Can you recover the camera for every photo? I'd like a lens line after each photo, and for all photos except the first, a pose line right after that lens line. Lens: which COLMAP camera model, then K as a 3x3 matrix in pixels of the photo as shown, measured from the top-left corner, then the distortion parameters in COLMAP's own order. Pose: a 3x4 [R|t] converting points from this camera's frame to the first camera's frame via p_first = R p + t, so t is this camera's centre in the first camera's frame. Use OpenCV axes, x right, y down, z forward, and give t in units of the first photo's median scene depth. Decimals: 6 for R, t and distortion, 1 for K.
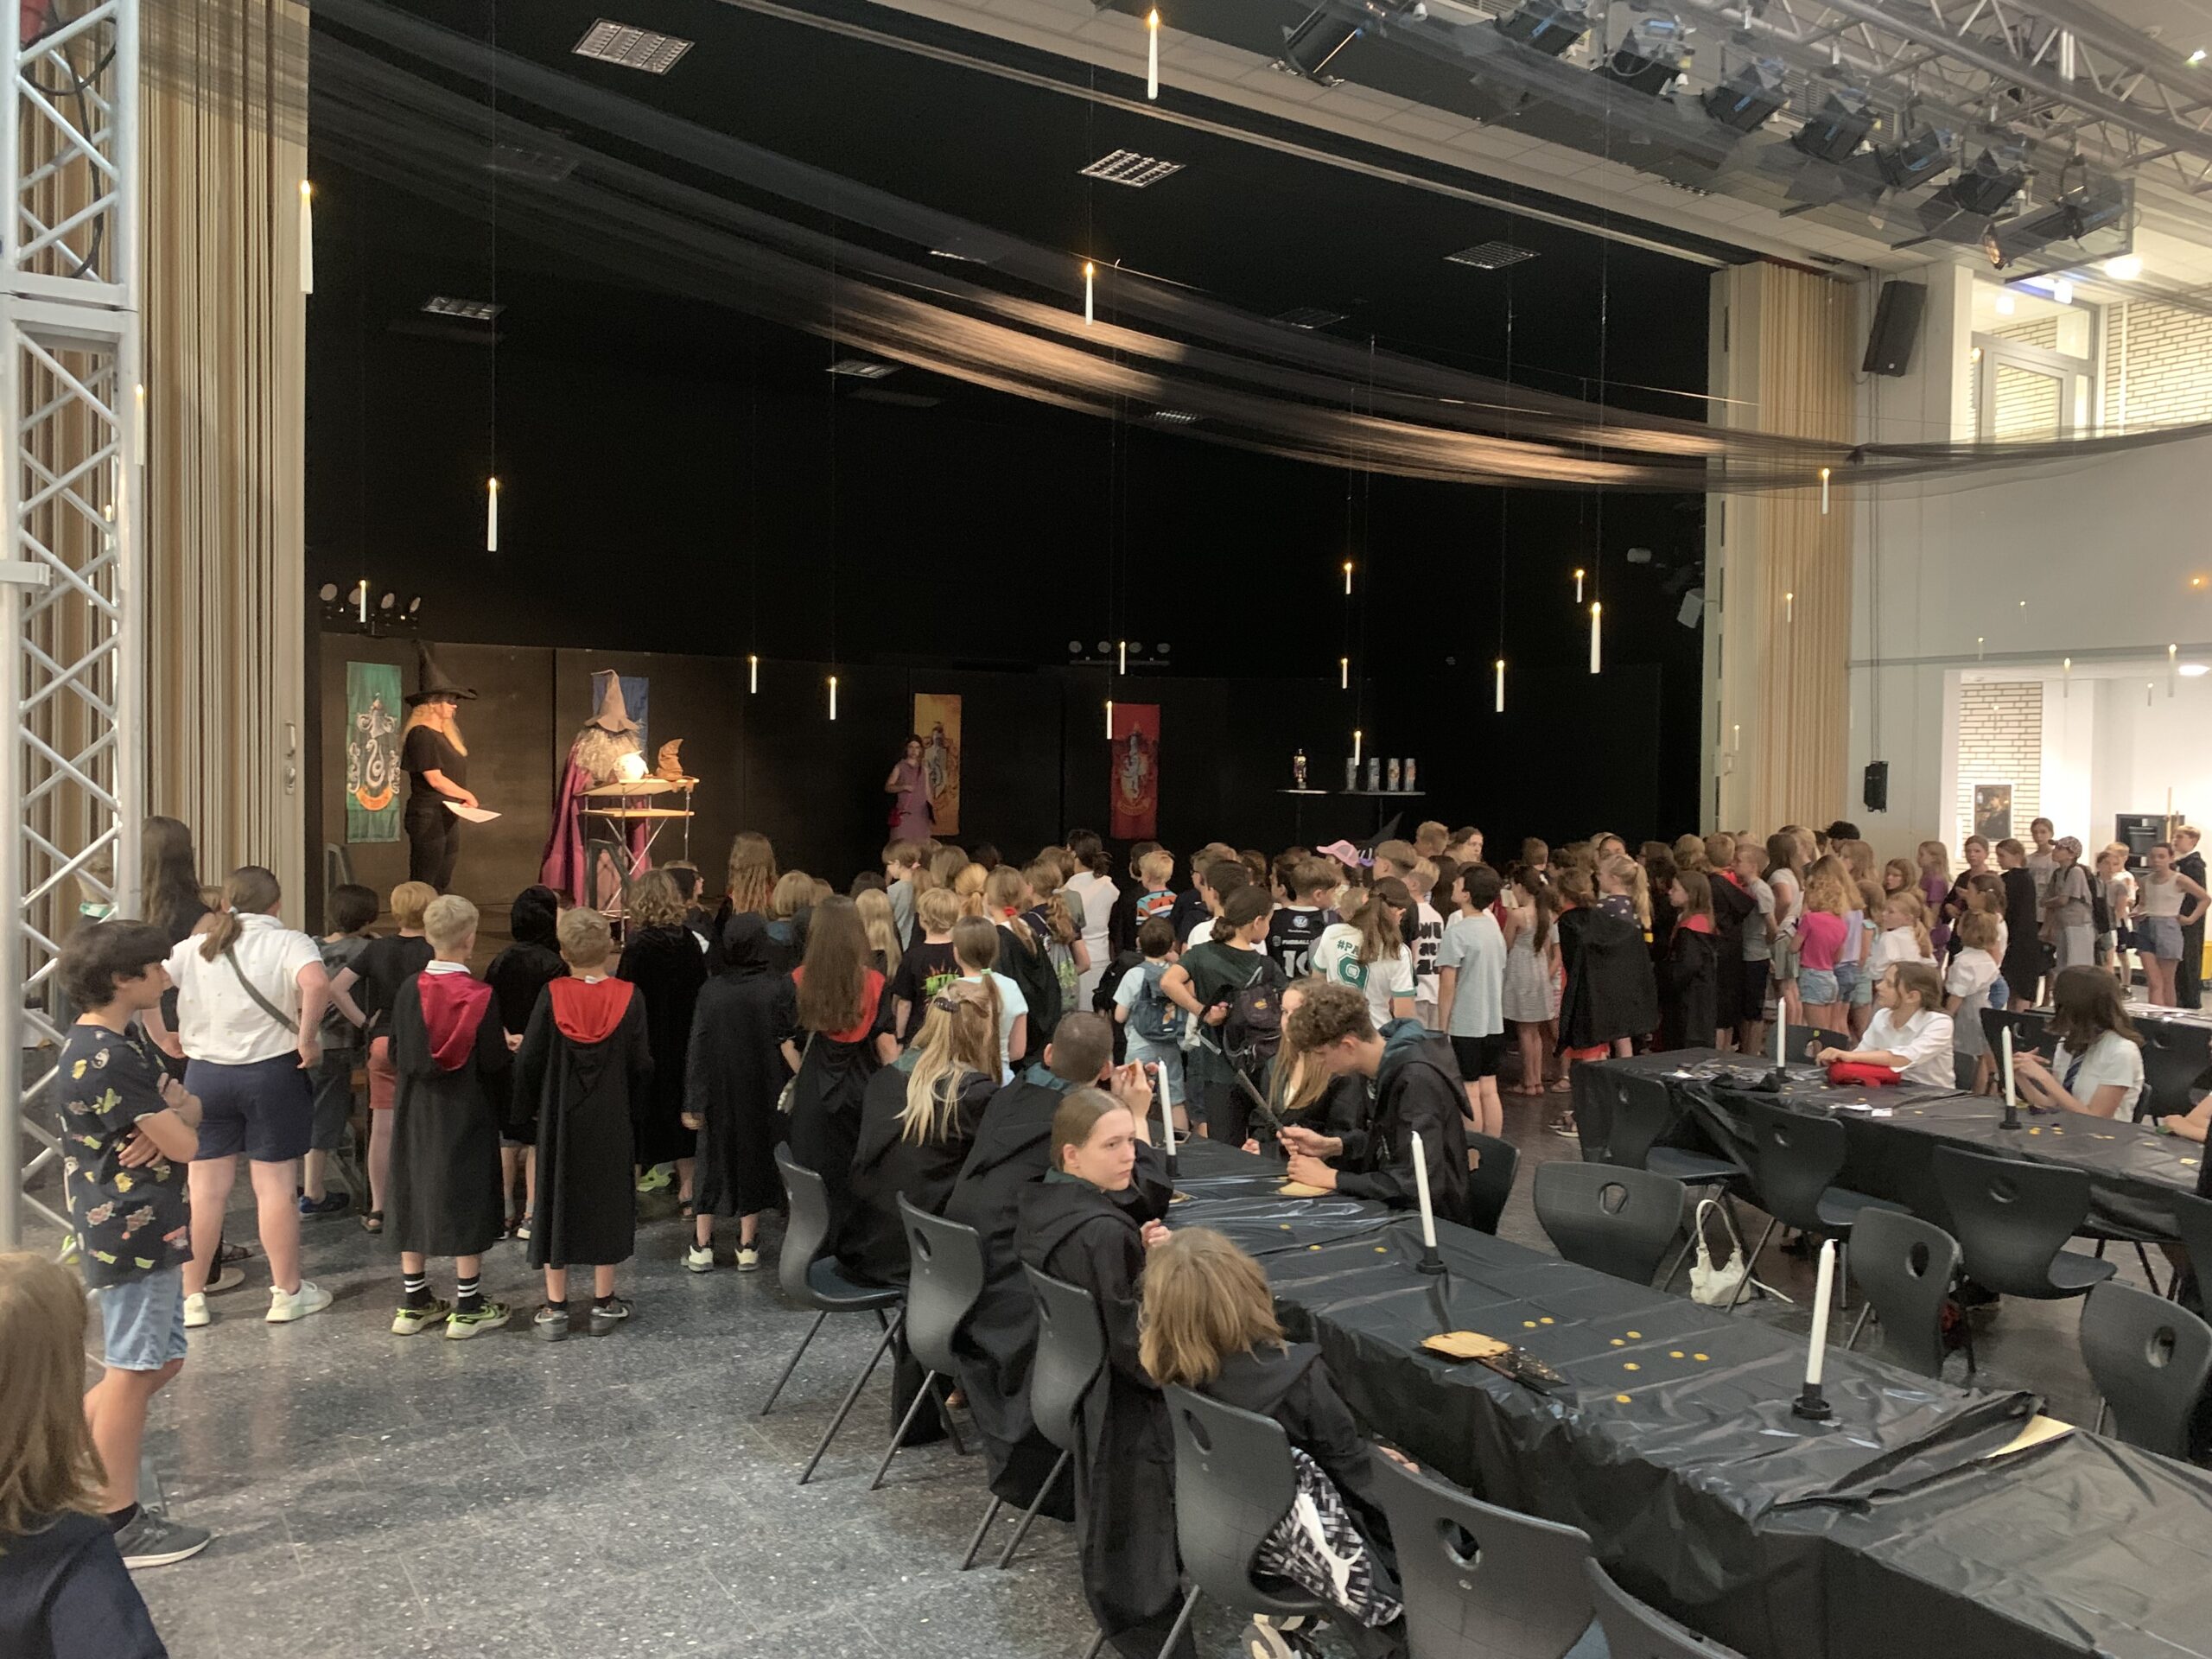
lens RADIAL K [[1688.6, 0, 1106.5], [0, 1688.6, 818.0], [0, 0, 1]] dist [0.033417, -0.003135]
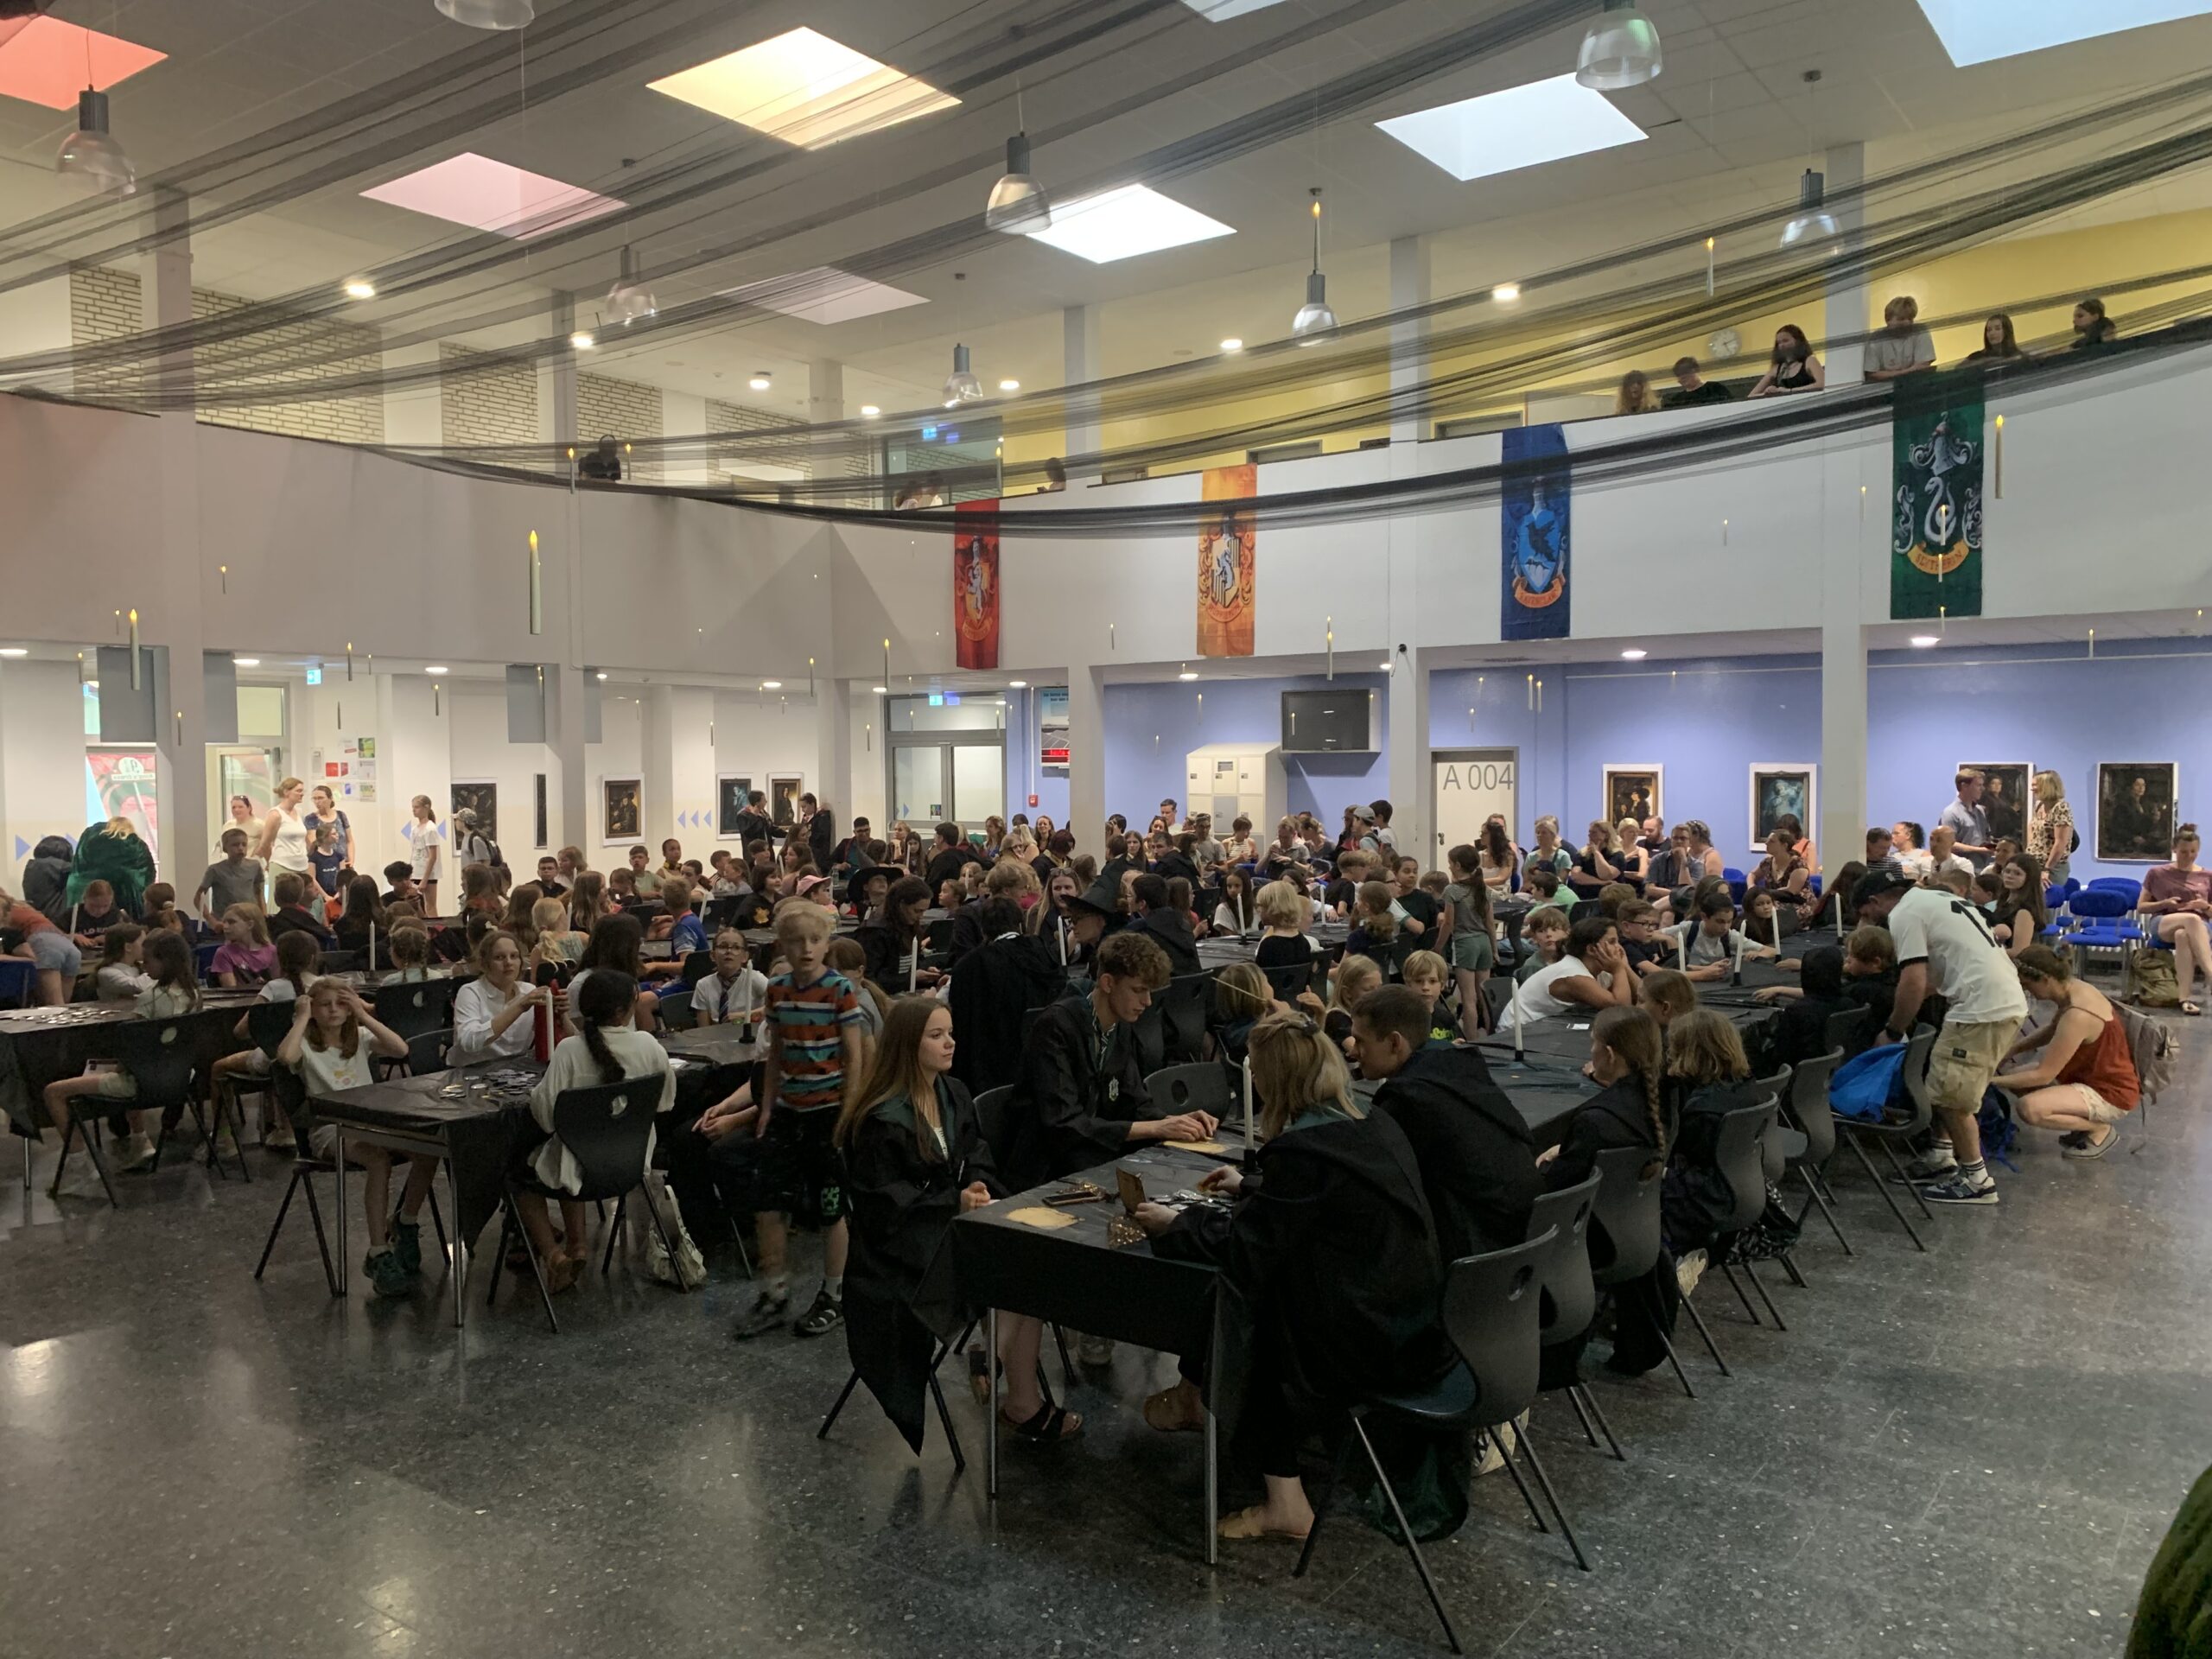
lens RADIAL K [[1688.6, 0, 1106.6], [0, 1688.6, 827.4], [0, 0, 1]] dist [0.033417, -0.003135]
pose [[-0.362954, -0.049345, 0.930500, -0.884376], [0.033270, 0.997274, 0.065863, -0.055134], [-0.931213, 0.054863, -0.360322, 1.520988]]
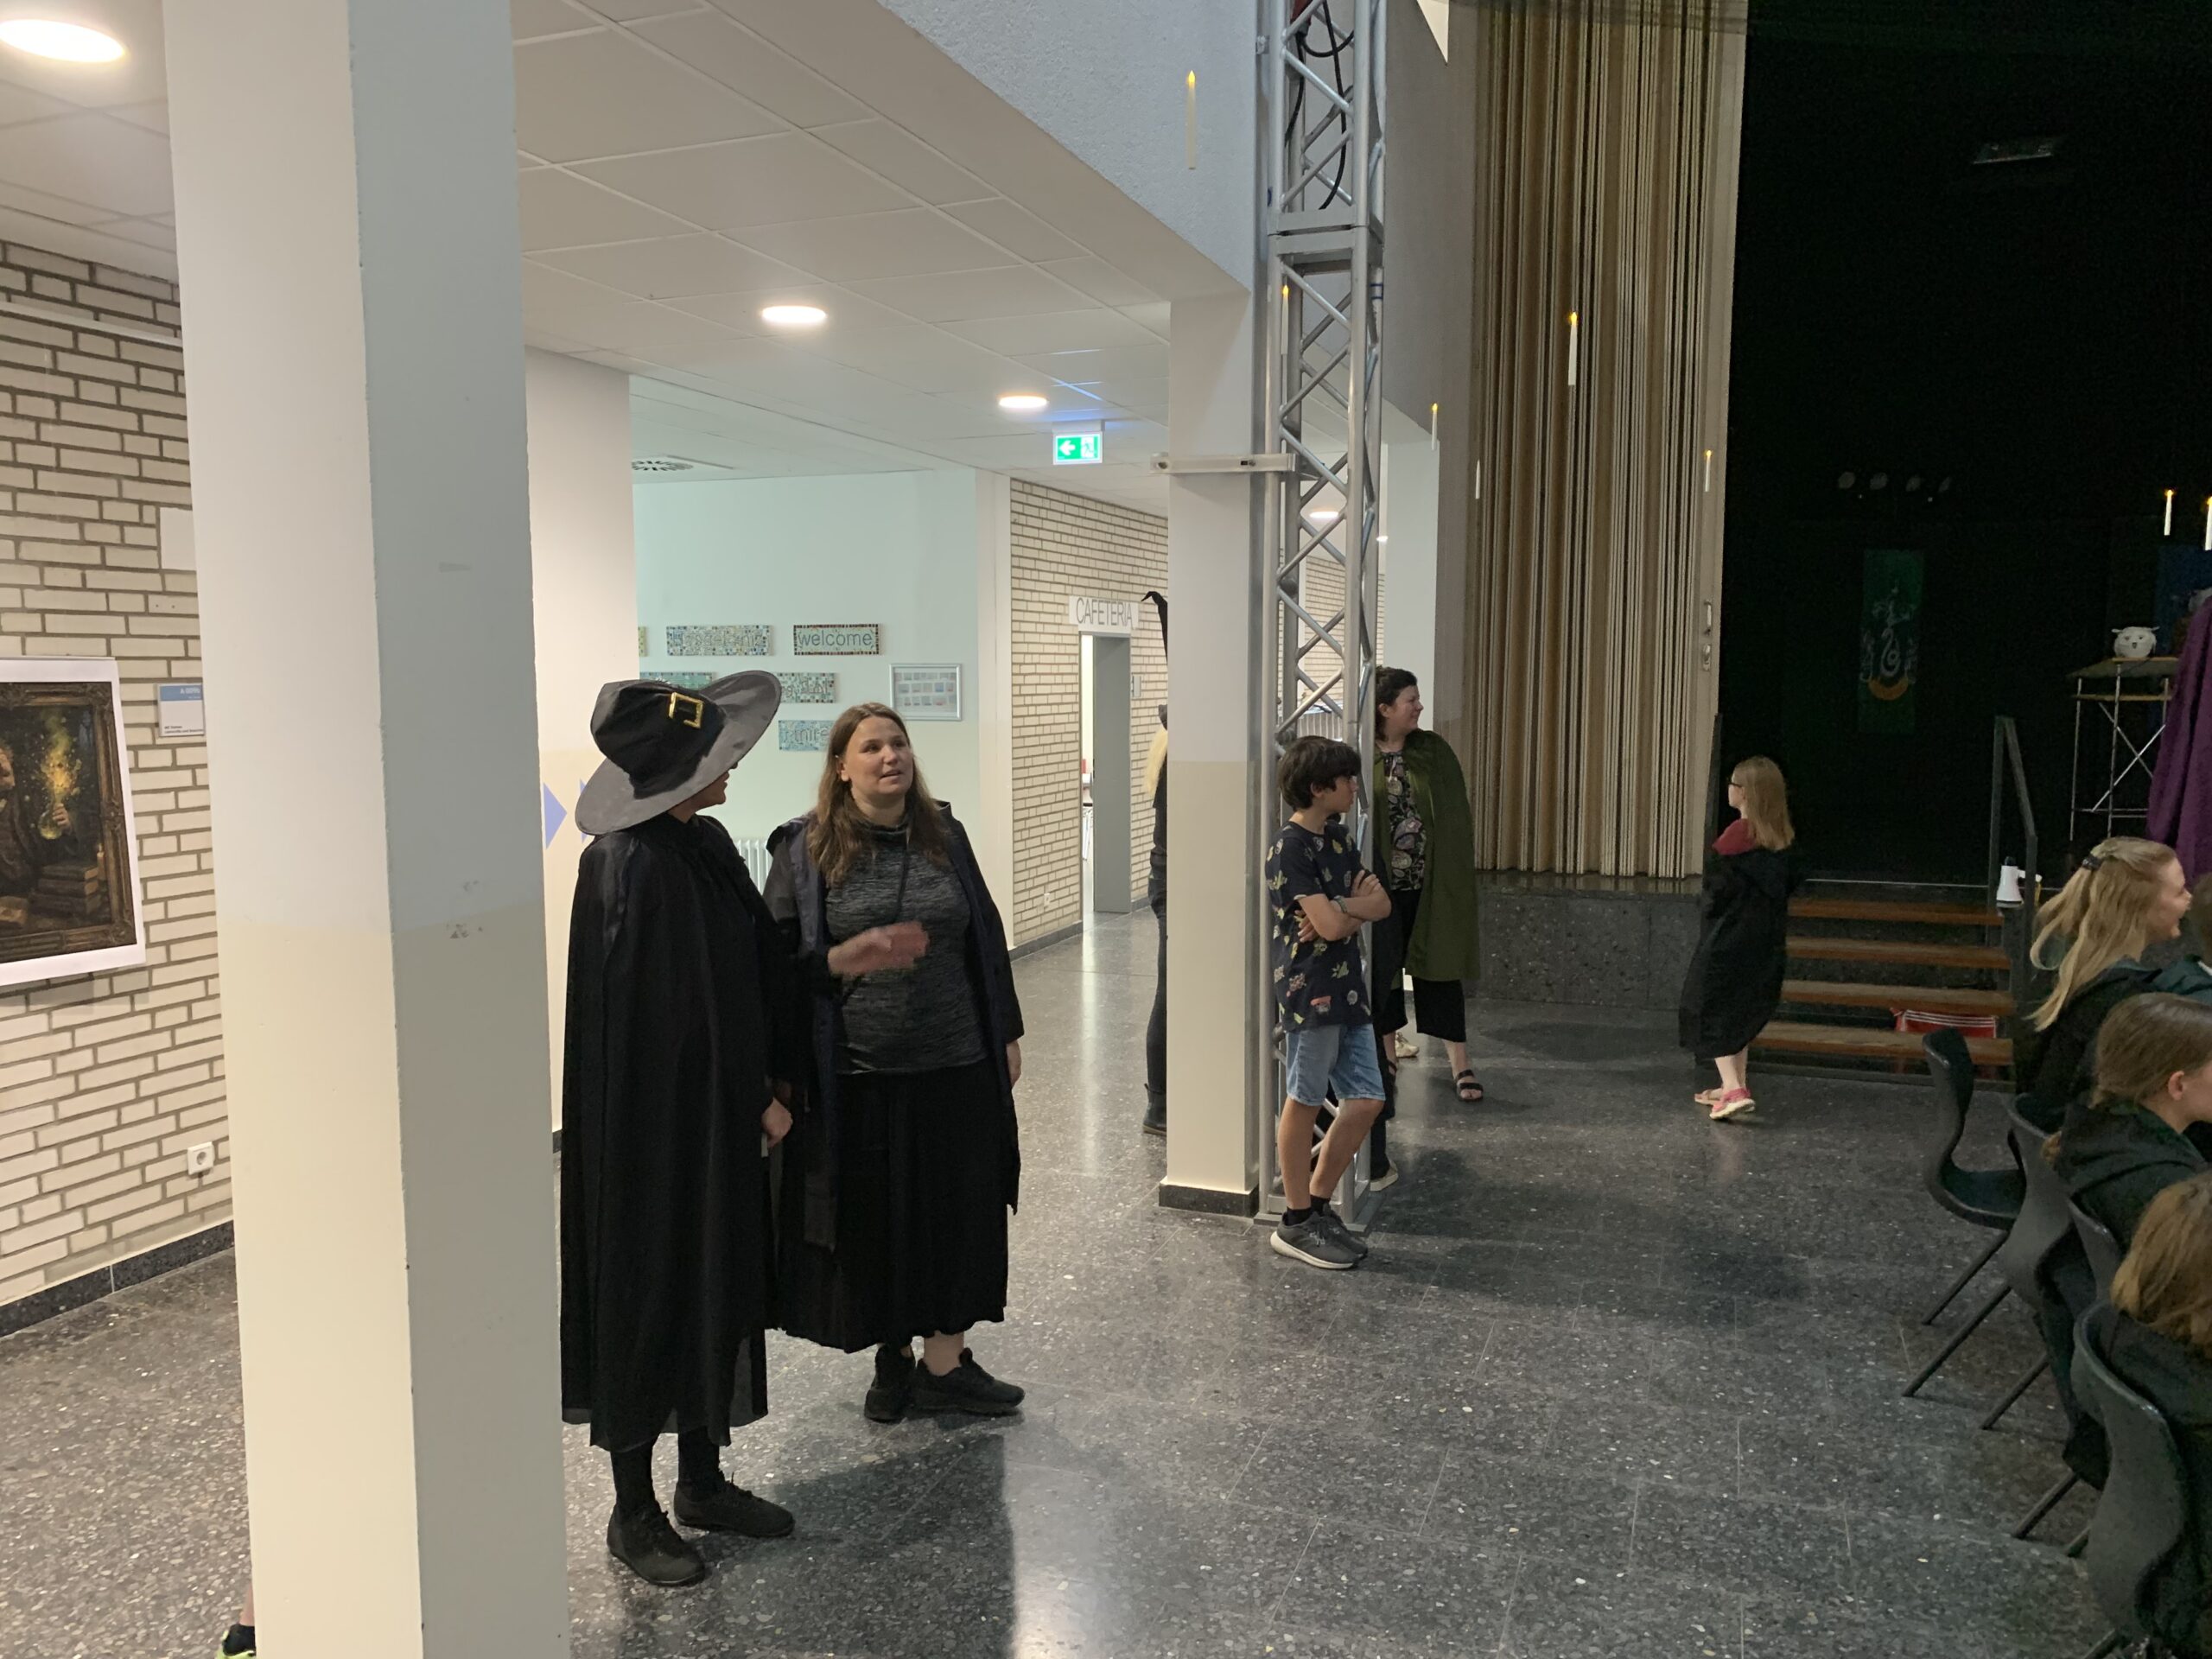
lens RADIAL K [[1688.6, 0, 1107.8], [0, 1688.6, 838.2], [0, 0, 1]] dist [0.033417, -0.003135]
pose [[0.605776, 0.063257, -0.793116, 0.259539], [-0.014080, 0.997531, 0.068806, 0.042849], [0.795510, -0.030514, 0.605171, 0.129582]]
